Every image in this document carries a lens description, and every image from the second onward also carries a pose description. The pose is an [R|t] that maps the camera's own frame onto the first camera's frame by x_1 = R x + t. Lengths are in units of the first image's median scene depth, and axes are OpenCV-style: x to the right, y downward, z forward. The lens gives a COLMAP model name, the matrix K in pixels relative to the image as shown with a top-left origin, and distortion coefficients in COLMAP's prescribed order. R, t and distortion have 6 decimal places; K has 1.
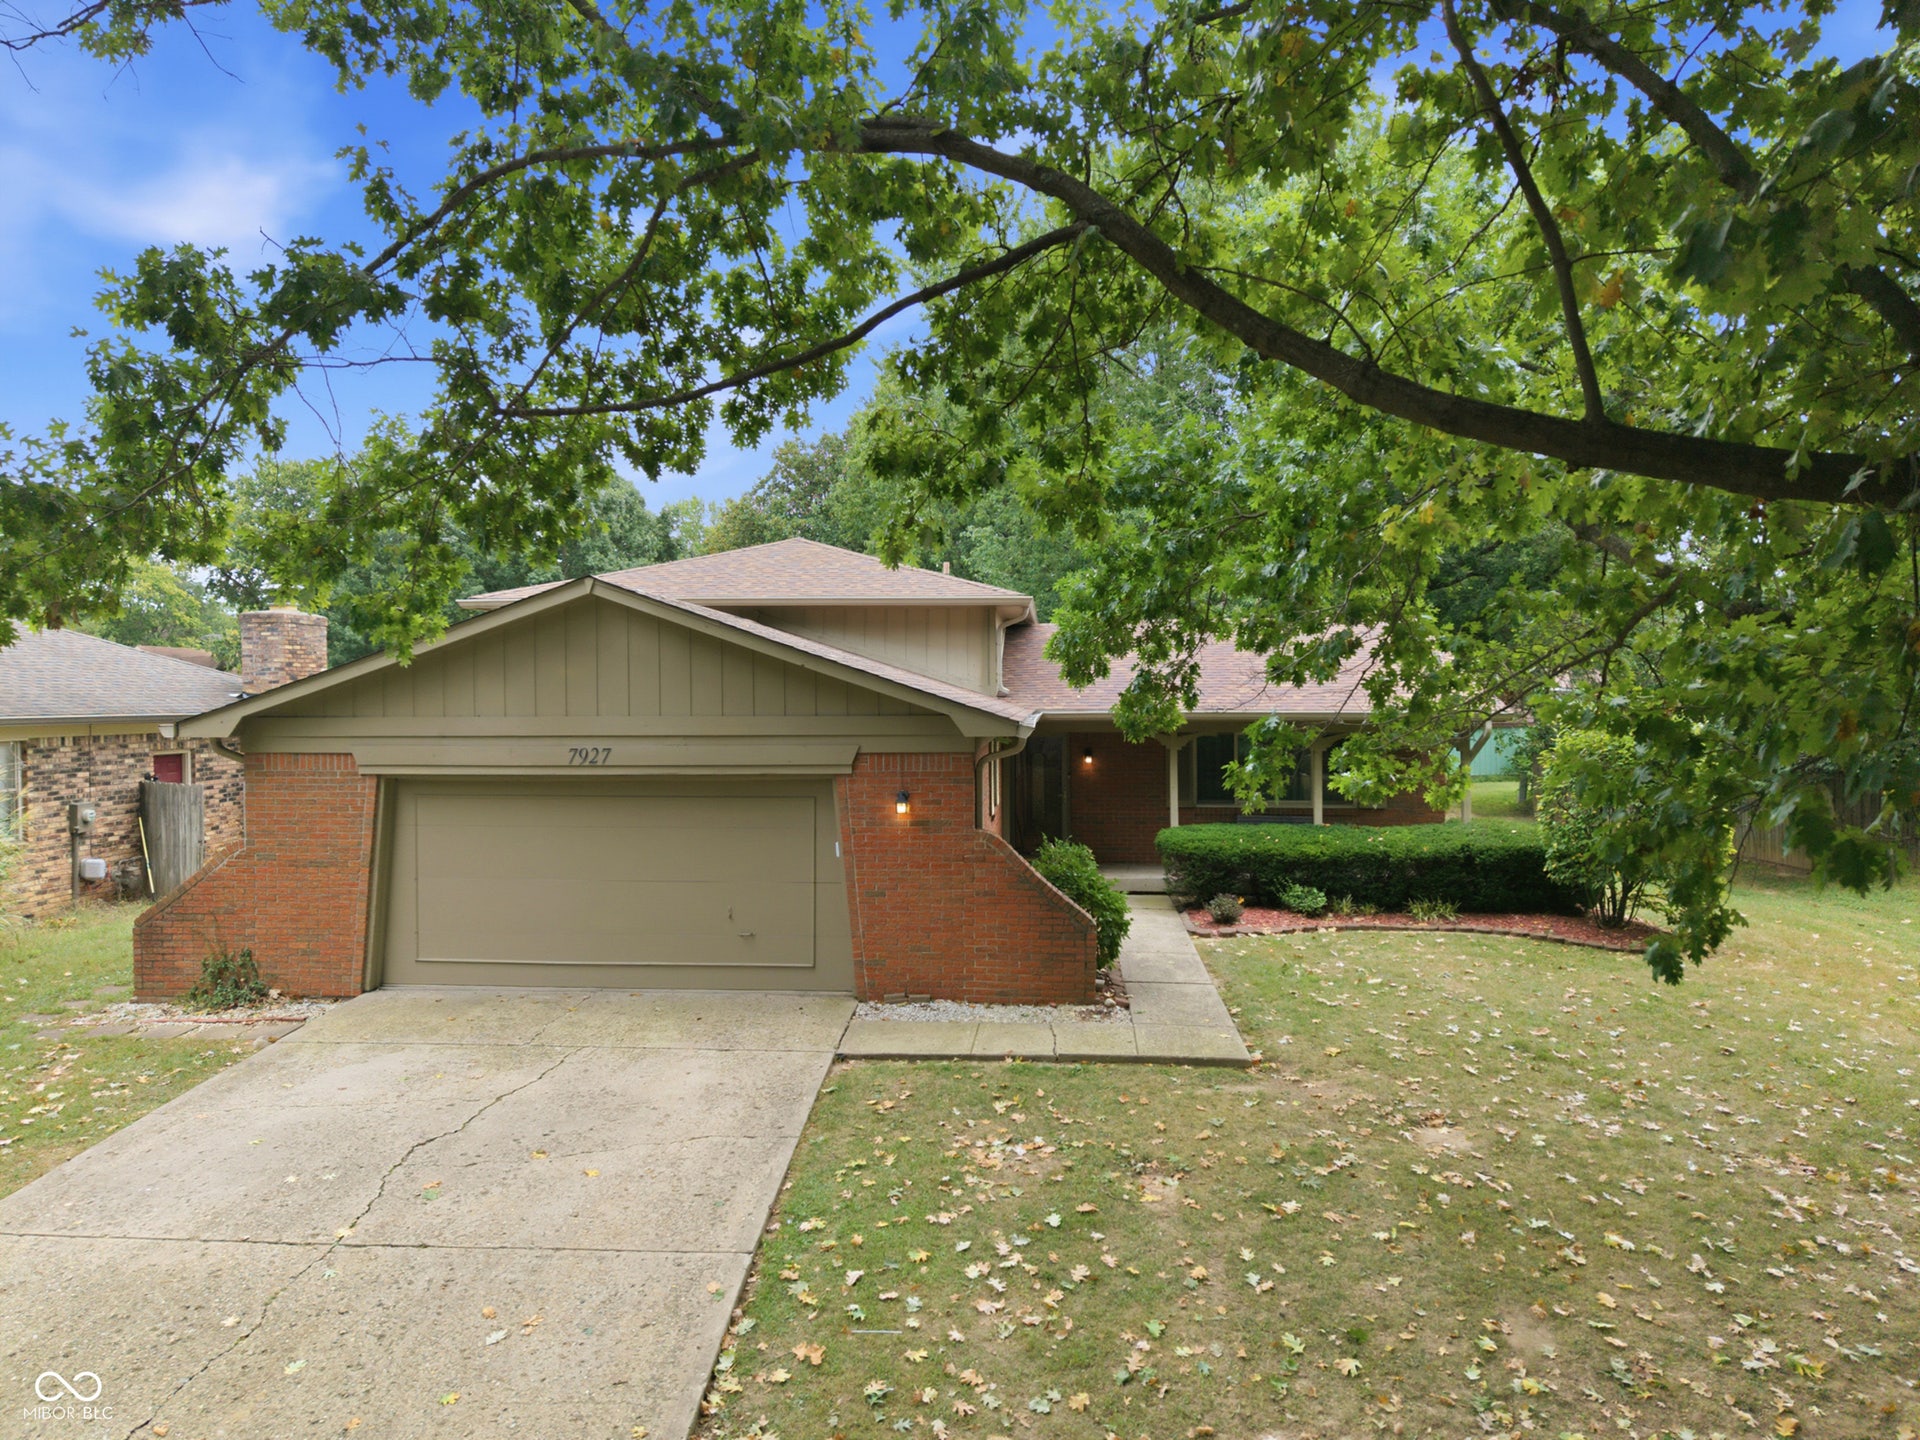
lens RADIAL K [[1305.5, 0, 973.7], [0, 1305.5, 739.1], [0, 0, 1]] dist [0.062087, -0.079397]
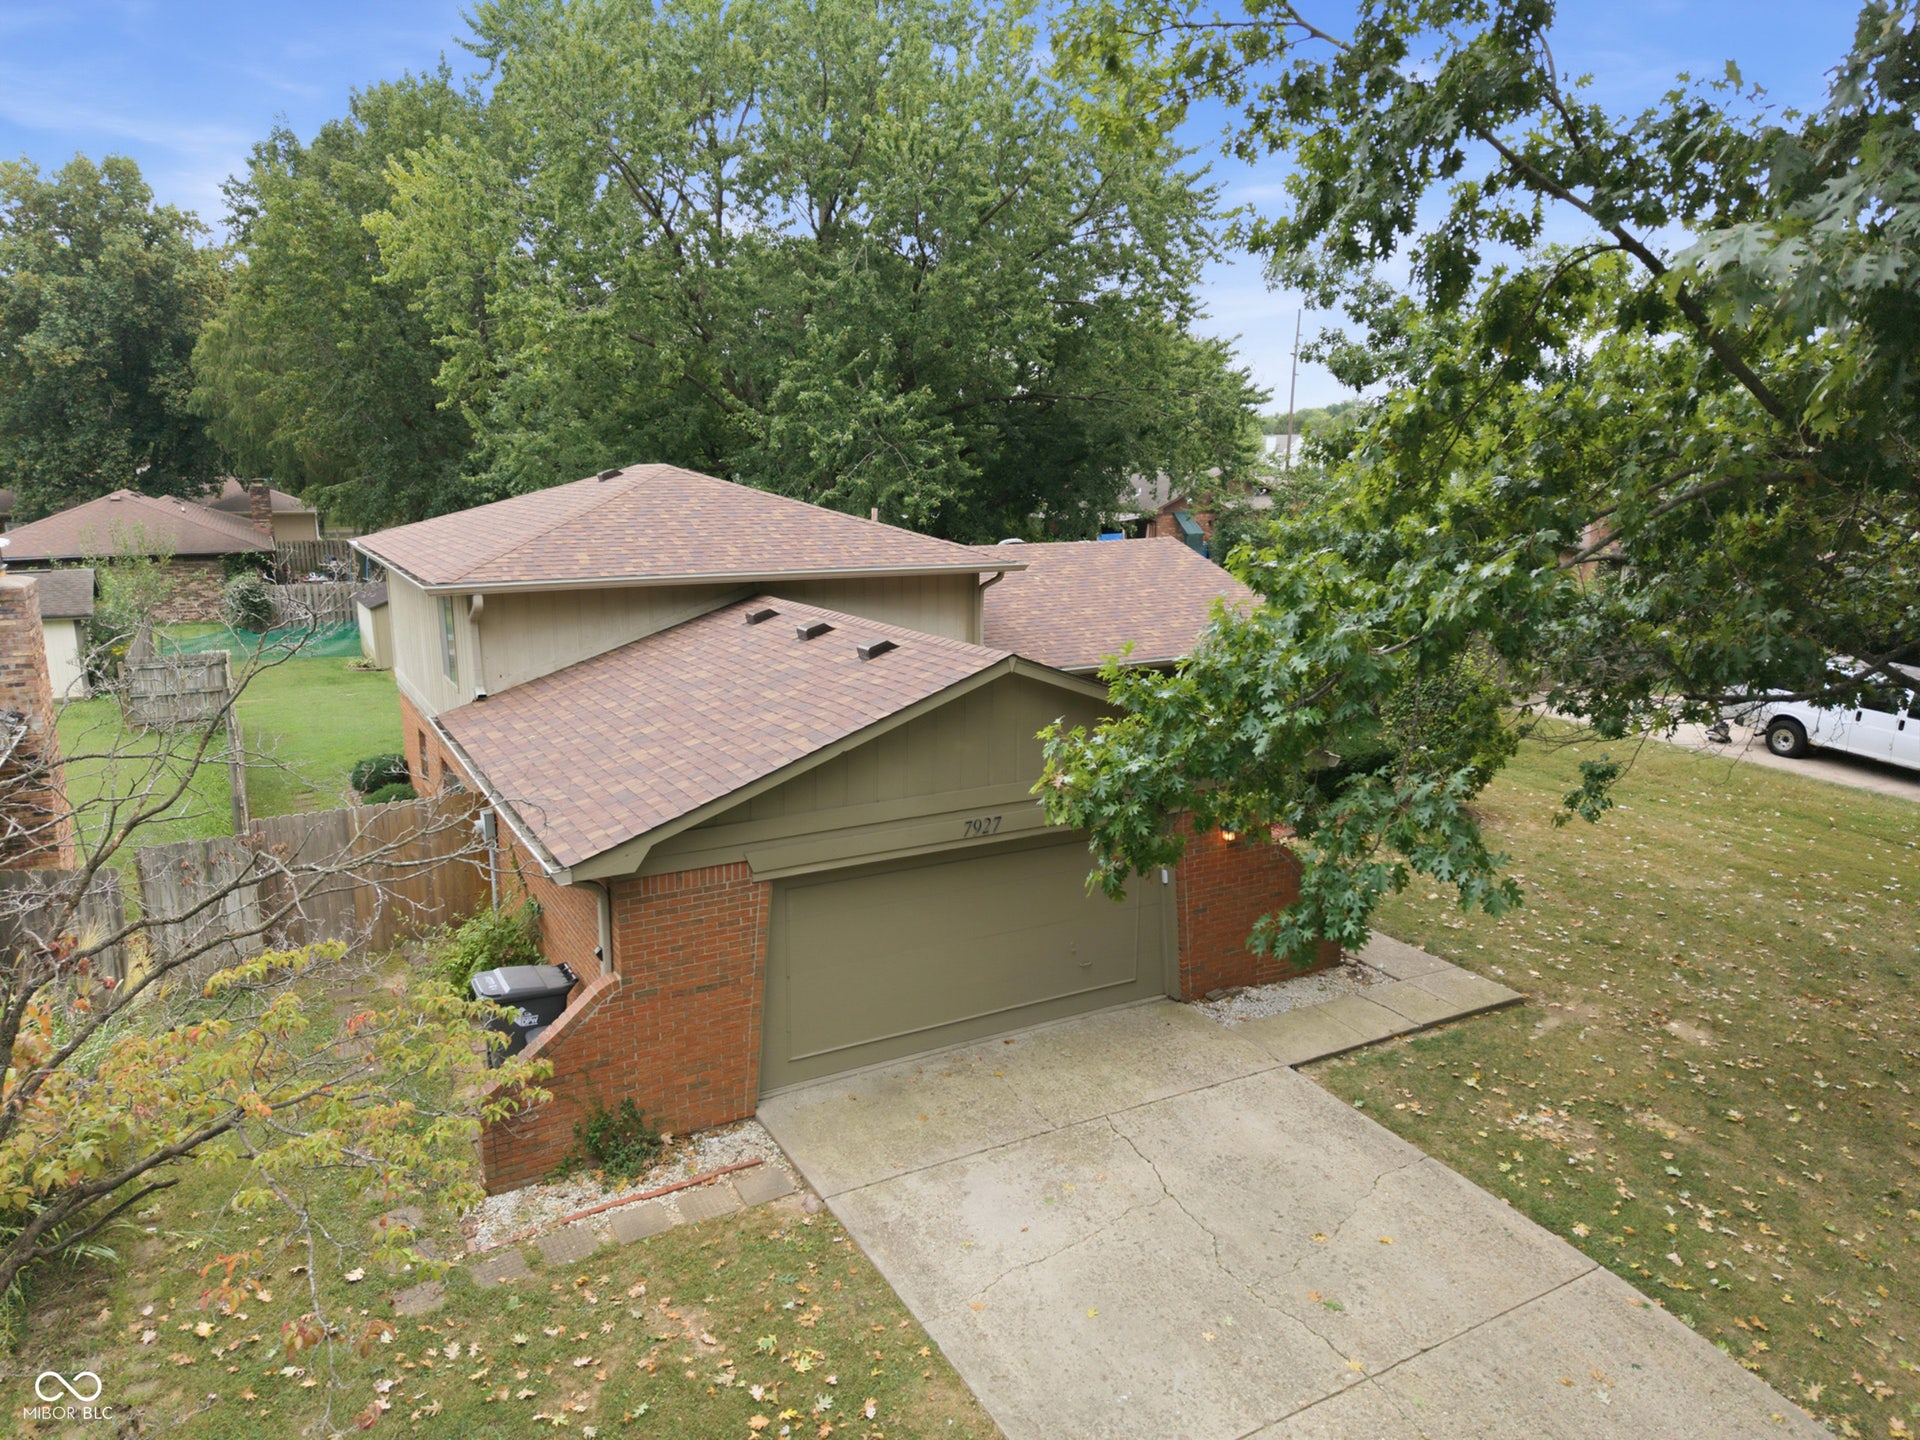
lens RADIAL K [[1305.5, 0, 973.7], [0, 1305.5, 739.1], [0, 0, 1]] dist [0.062087, -0.079397]
pose [[0.823783, -0.113364, 0.555455, -0.848407], [0.009499, 0.982425, 0.186417, -0.238573], [-0.566826, -0.148291, 0.810381, 0.222428]]
